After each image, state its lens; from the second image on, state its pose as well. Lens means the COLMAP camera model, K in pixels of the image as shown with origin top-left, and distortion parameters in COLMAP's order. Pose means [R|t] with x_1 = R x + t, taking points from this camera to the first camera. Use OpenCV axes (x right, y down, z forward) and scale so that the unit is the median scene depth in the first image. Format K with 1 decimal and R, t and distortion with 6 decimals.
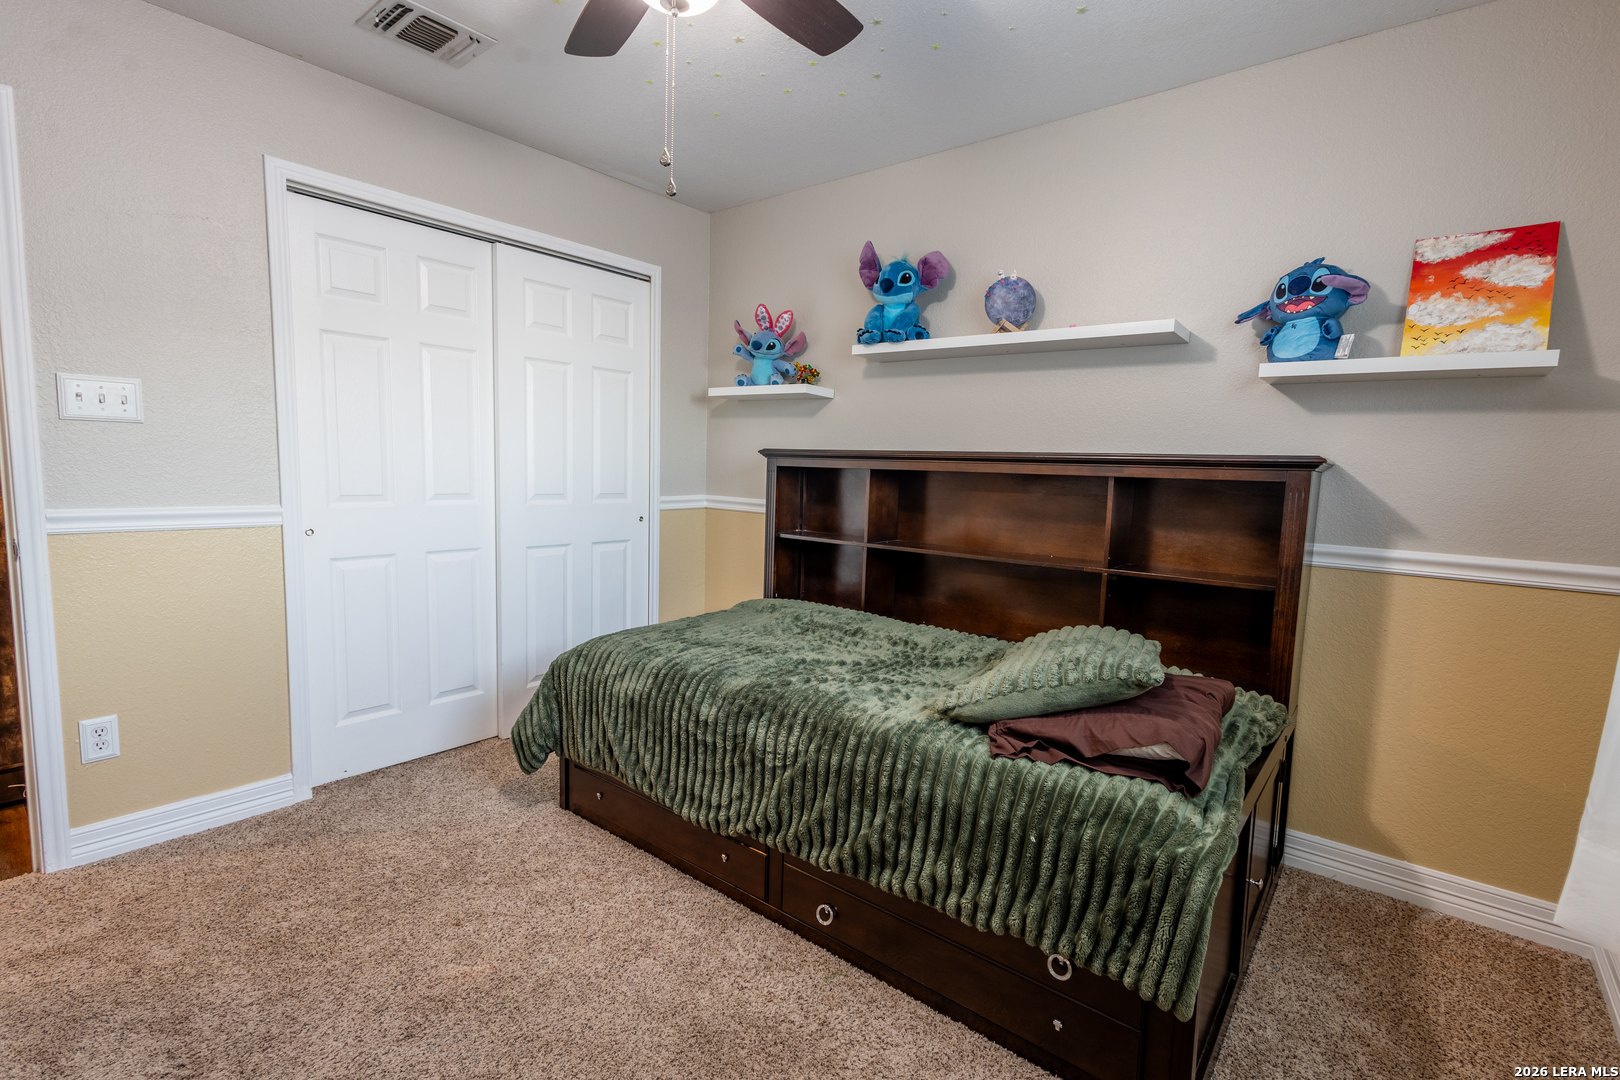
lens RADIAL K [[735.8, 0, 798.9], [0, 735.8, 545.2], [0, 0, 1]] dist [0.009807, -0.001260]
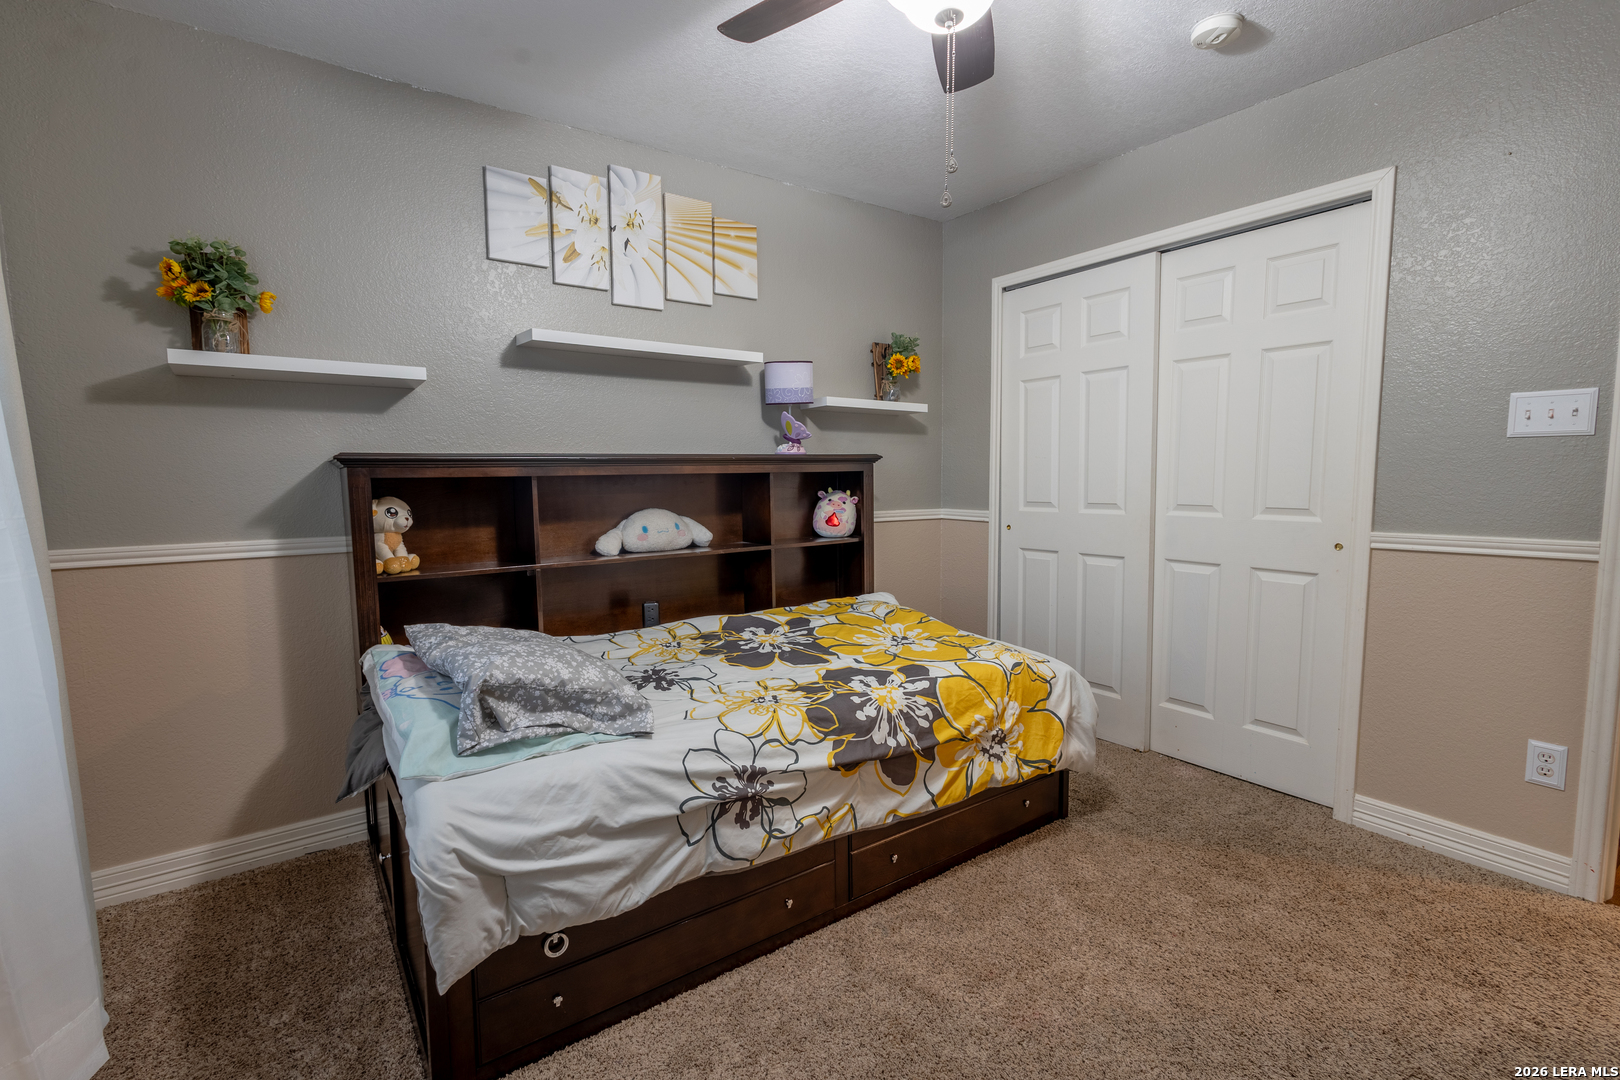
lens RADIAL K [[735.8, 0, 800.8], [0, 735.8, 543.3], [0, 0, 1]] dist [0.009807, -0.001260]
pose [[-0.235413, 0.066506, -0.969617, 0.599070], [-0.098029, 0.990943, 0.091769, -0.056206], [0.966939, 0.116654, -0.226762, 0.687445]]
